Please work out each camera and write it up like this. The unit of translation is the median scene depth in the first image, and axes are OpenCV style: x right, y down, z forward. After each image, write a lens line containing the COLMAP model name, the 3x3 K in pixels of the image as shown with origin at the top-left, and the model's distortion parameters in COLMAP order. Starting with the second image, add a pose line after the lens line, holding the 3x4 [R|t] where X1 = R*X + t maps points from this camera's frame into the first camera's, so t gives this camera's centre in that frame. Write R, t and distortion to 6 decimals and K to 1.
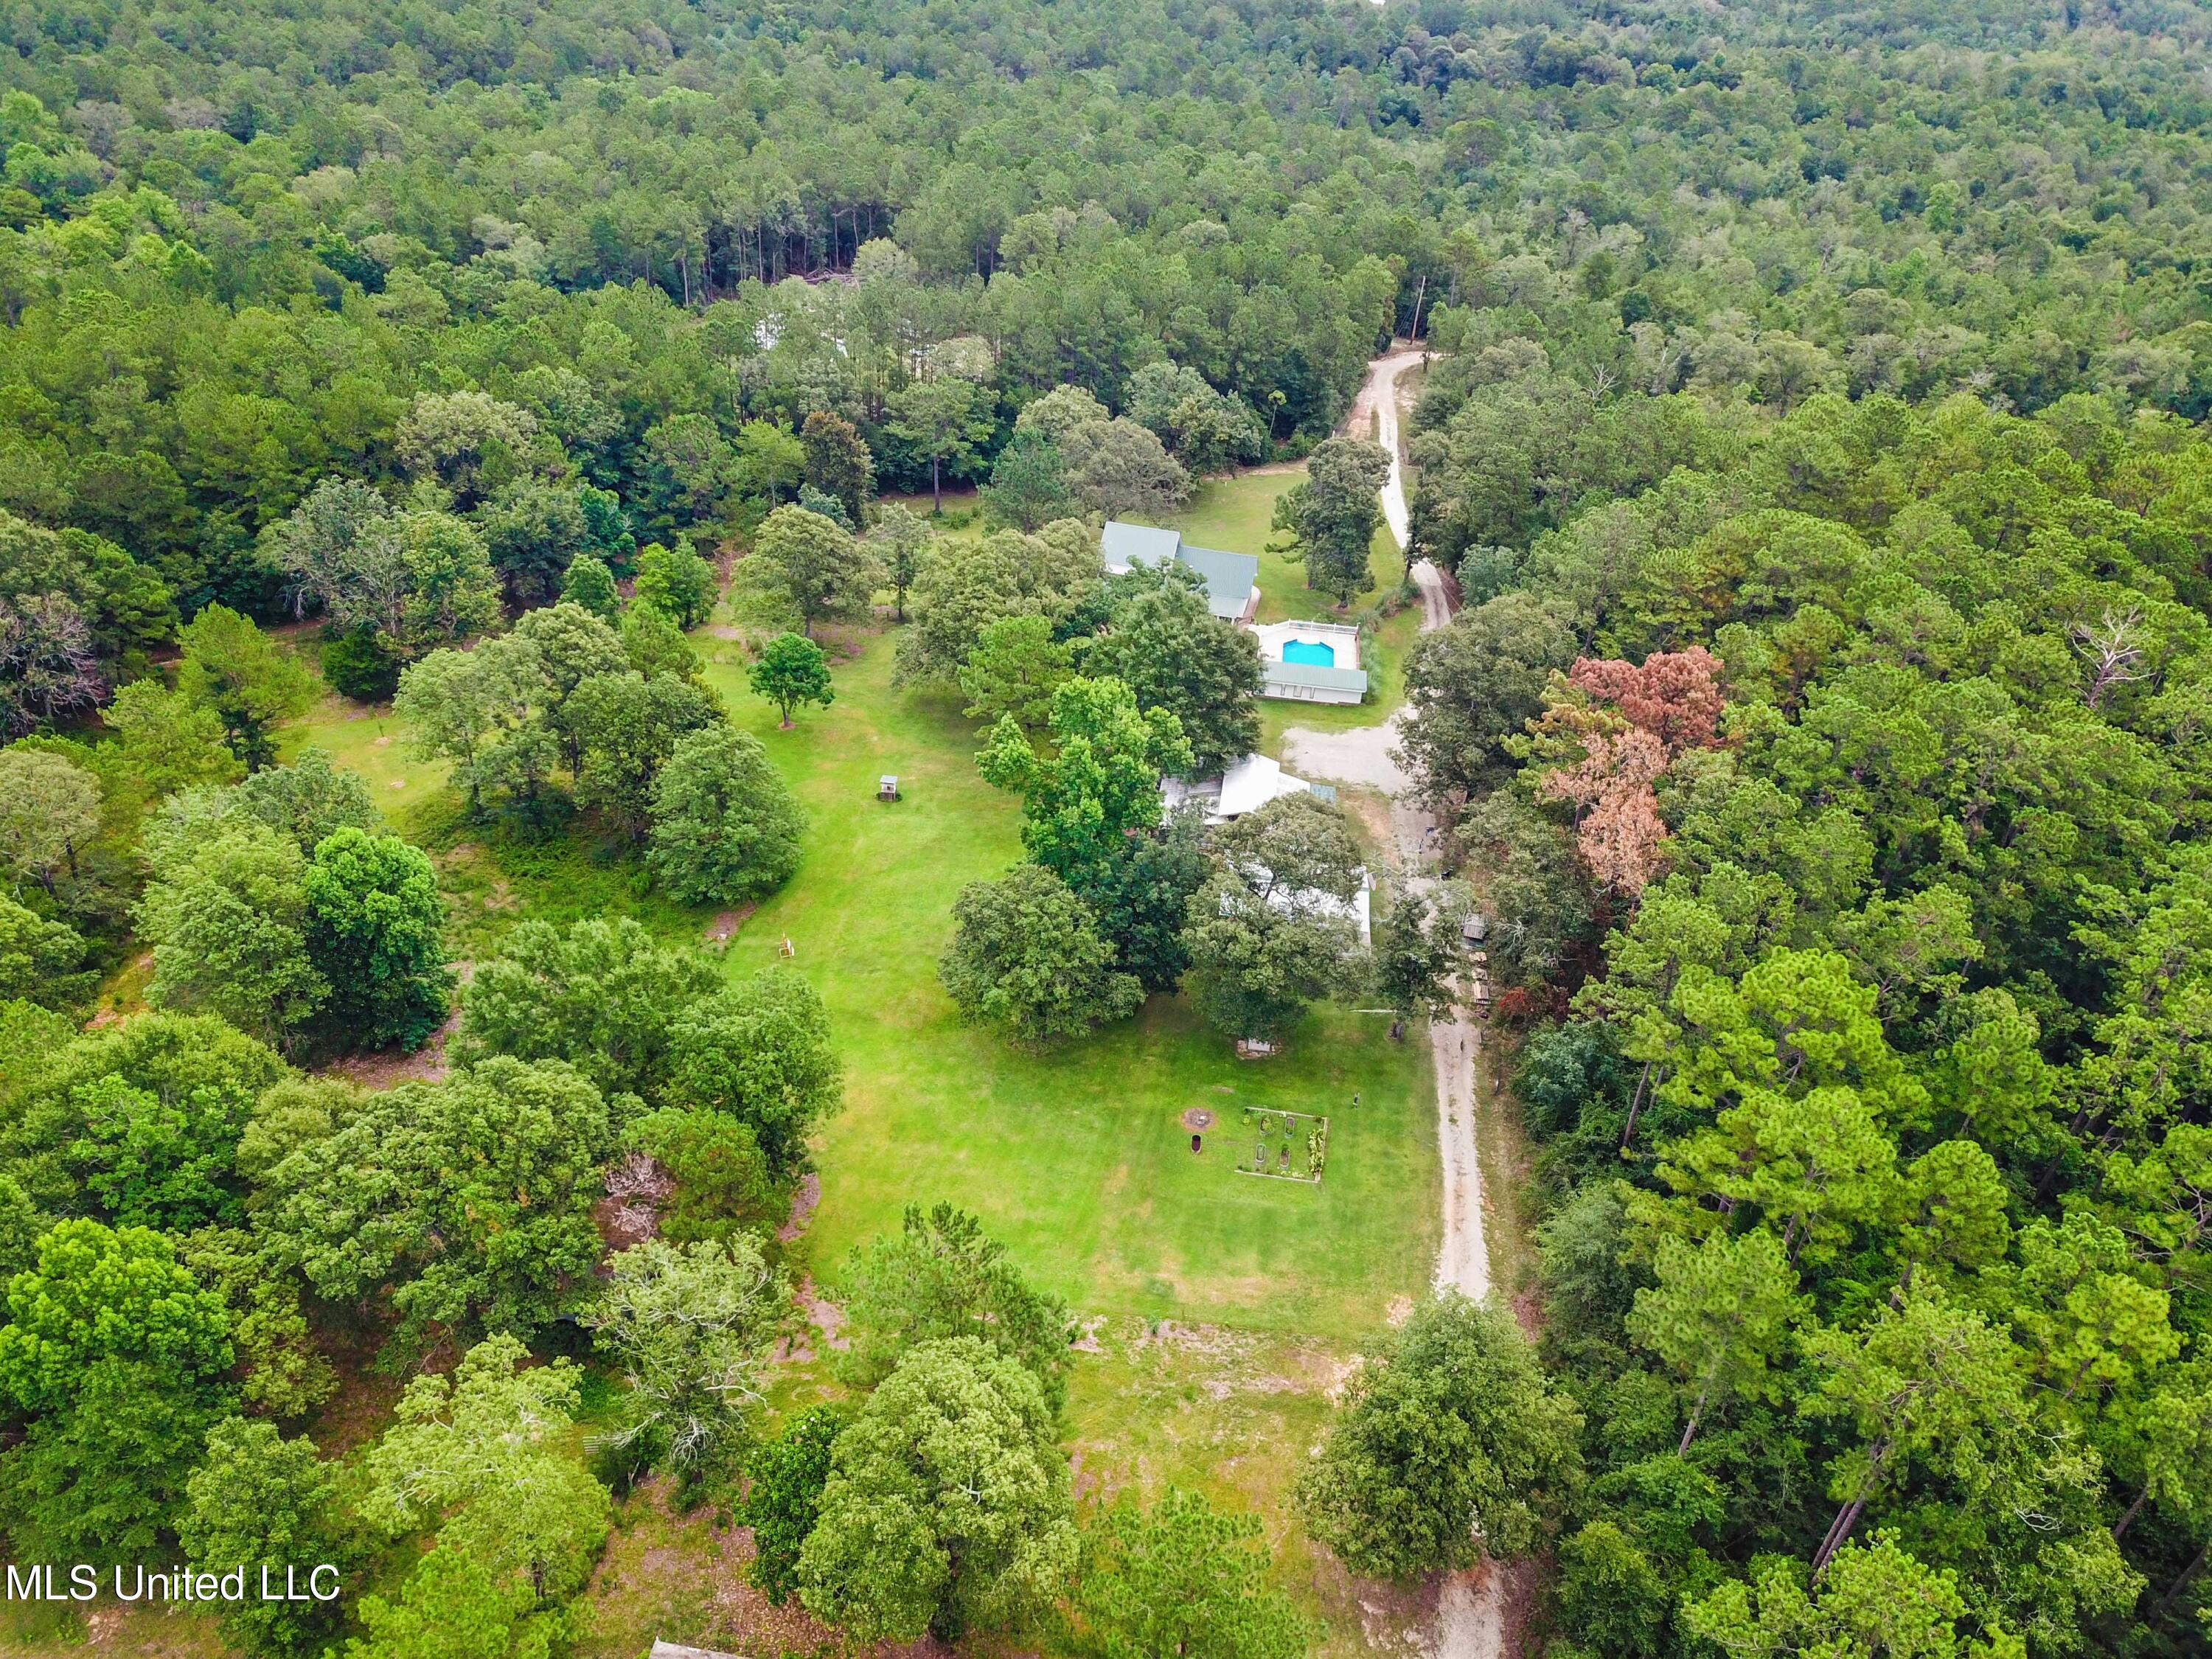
lens RADIAL K [[1644.7, 0, 1099.8], [0, 1644.7, 837.5], [0, 0, 1]] dist [0.026215, -0.003936]
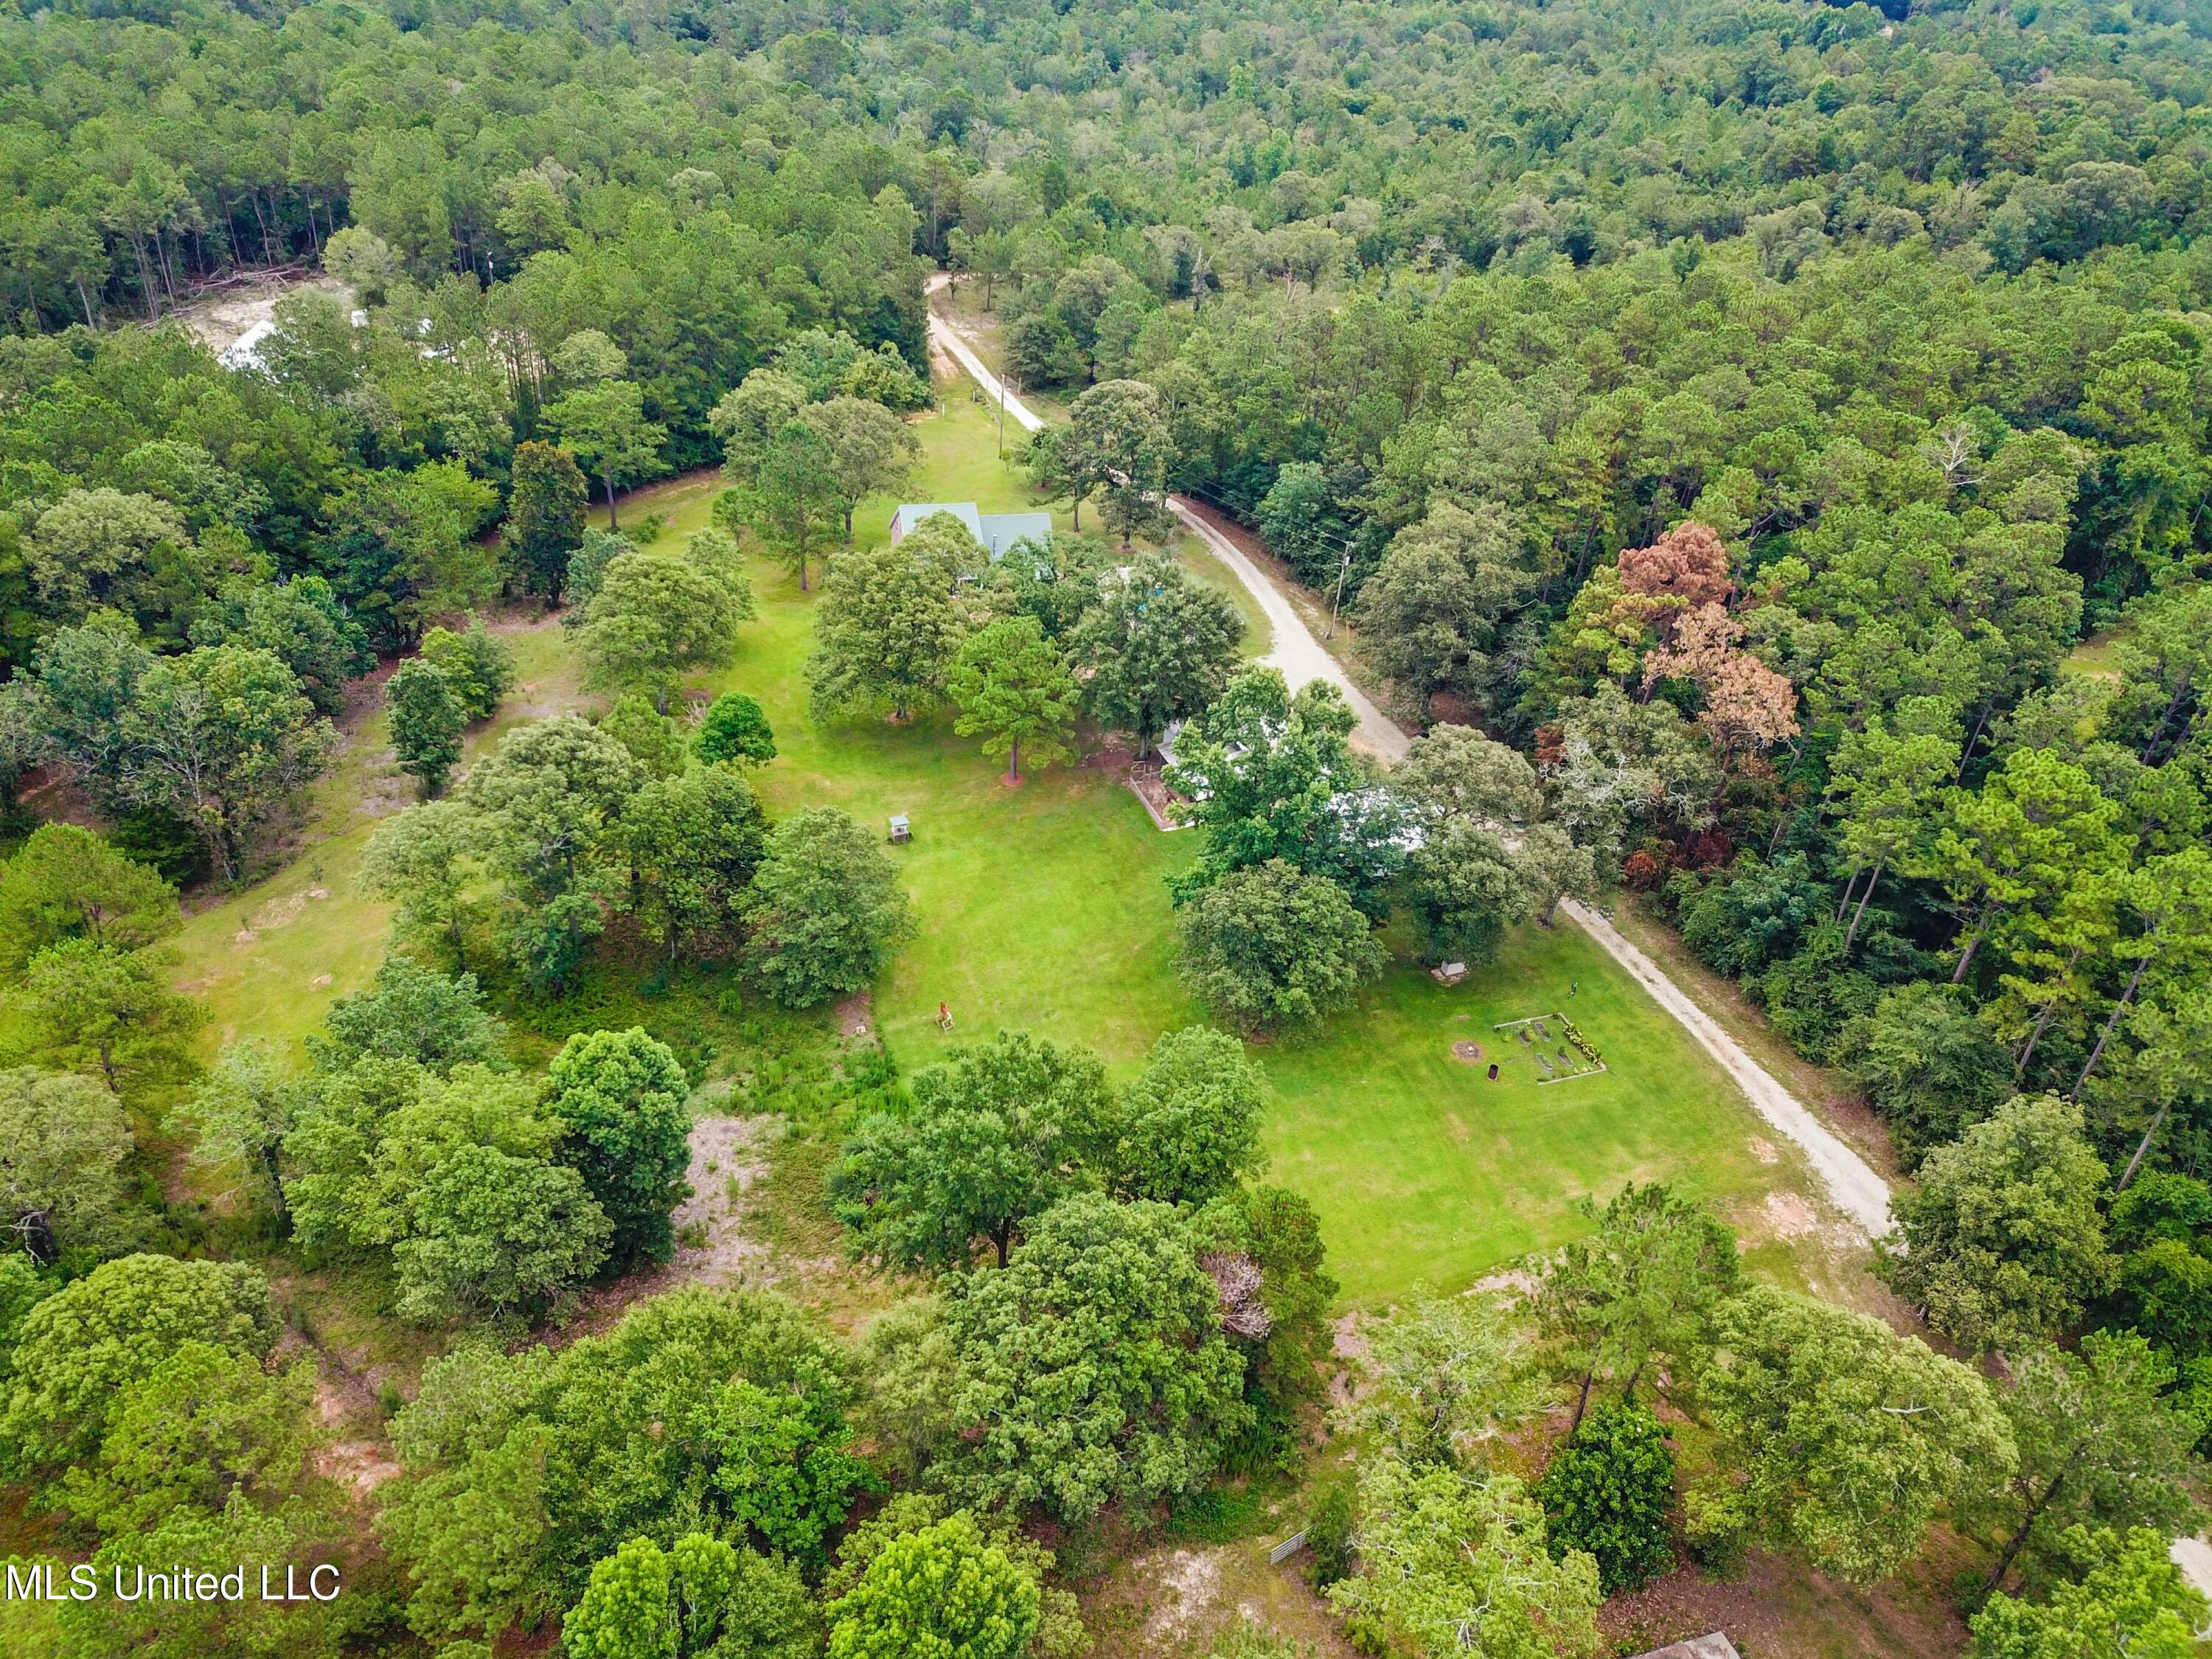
lens RADIAL K [[1644.7, 0, 1105.6], [0, 1644.7, 819.7], [0, 0, 1]] dist [0.026215, -0.003936]
pose [[0.879559, -0.258297, 0.399574, -0.313336], [0.241144, 0.965964, 0.093612, -0.074843], [-0.410154, 0.014018, 0.911909, 0.080421]]
